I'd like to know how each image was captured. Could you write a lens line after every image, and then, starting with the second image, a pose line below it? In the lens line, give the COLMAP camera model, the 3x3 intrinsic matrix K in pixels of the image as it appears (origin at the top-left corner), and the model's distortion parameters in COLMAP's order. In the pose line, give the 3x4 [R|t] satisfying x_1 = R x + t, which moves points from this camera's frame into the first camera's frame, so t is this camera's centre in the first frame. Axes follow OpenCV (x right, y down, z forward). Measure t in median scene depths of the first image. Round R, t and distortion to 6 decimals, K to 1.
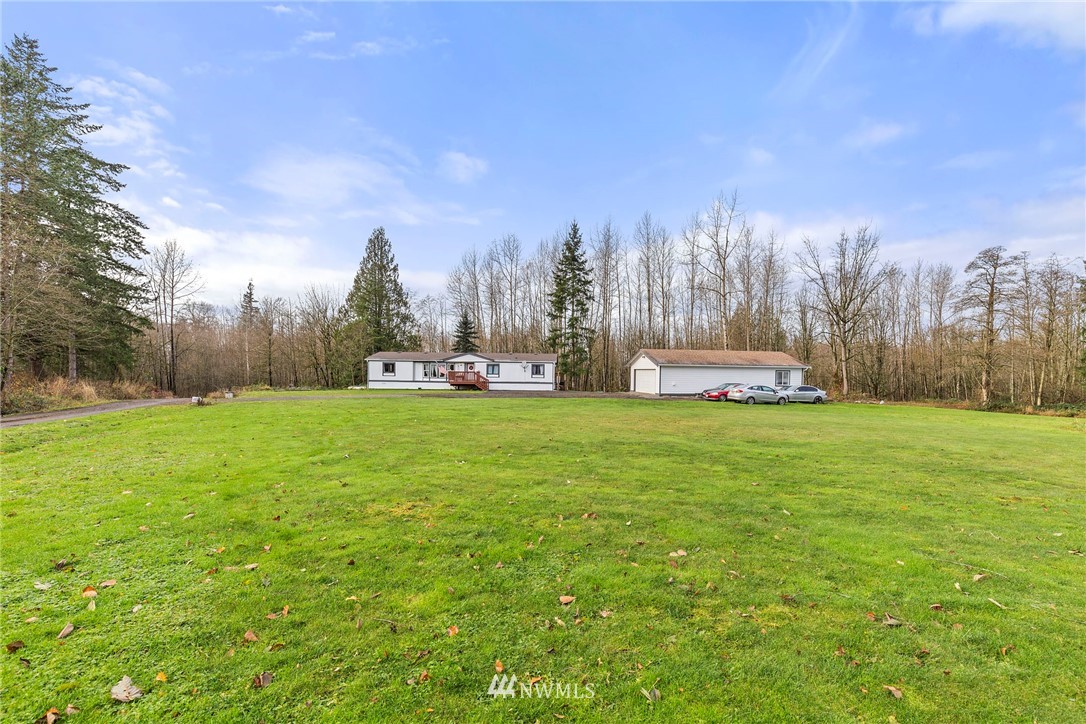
lens RADIAL K [[522.6, 0, 562.5], [0, 522.6, 391.8], [0, 0, 1]] dist [0.001739, 0.000274]
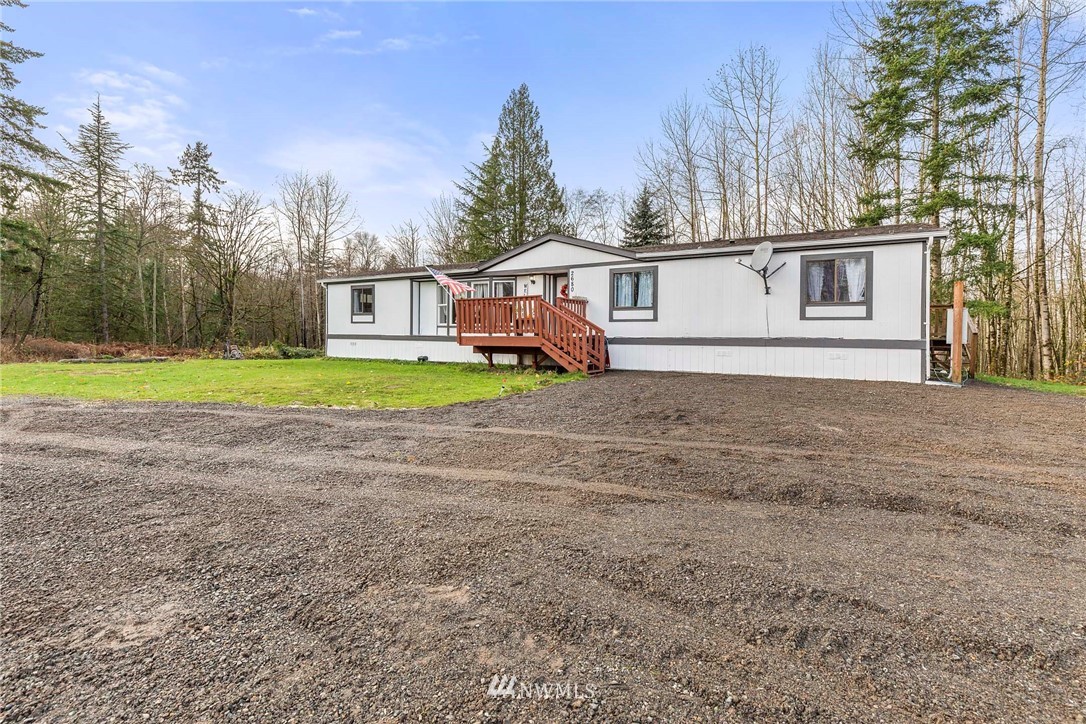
lens RADIAL K [[500.8, 0, 548.9], [0, 500.8, 346.4], [0, 0, 1]] dist [-0.002210, 0.000061]
pose [[0.864577, 0.005356, -0.502472, -0.040305], [-0.012326, 0.999868, -0.010552, -0.010765], [0.502349, 0.015316, 0.864529, 0.685446]]
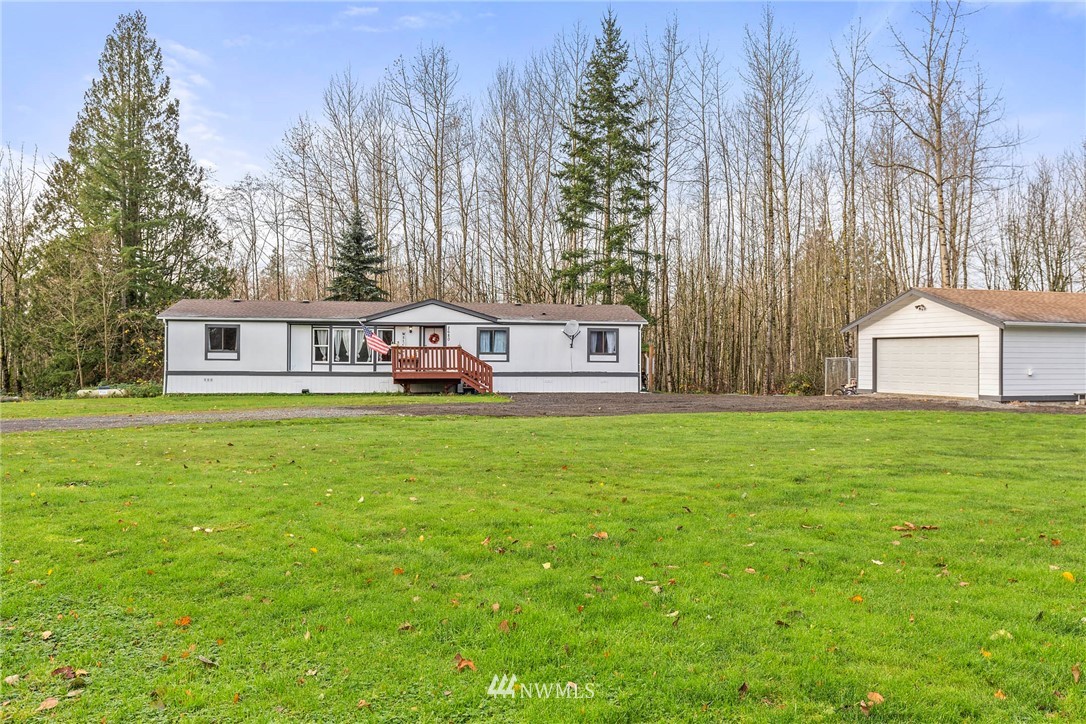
lens RADIAL K [[981.9, 0, 570.3], [0, 981.9, 362.4], [0, 0, 1]] dist [-0.000831, -0.003095]
pose [[0.985710, -0.007909, 0.168267, -0.180302], [0.013309, 0.999431, -0.030988, -0.002433], [-0.167926, 0.032784, 0.985254, 0.219055]]
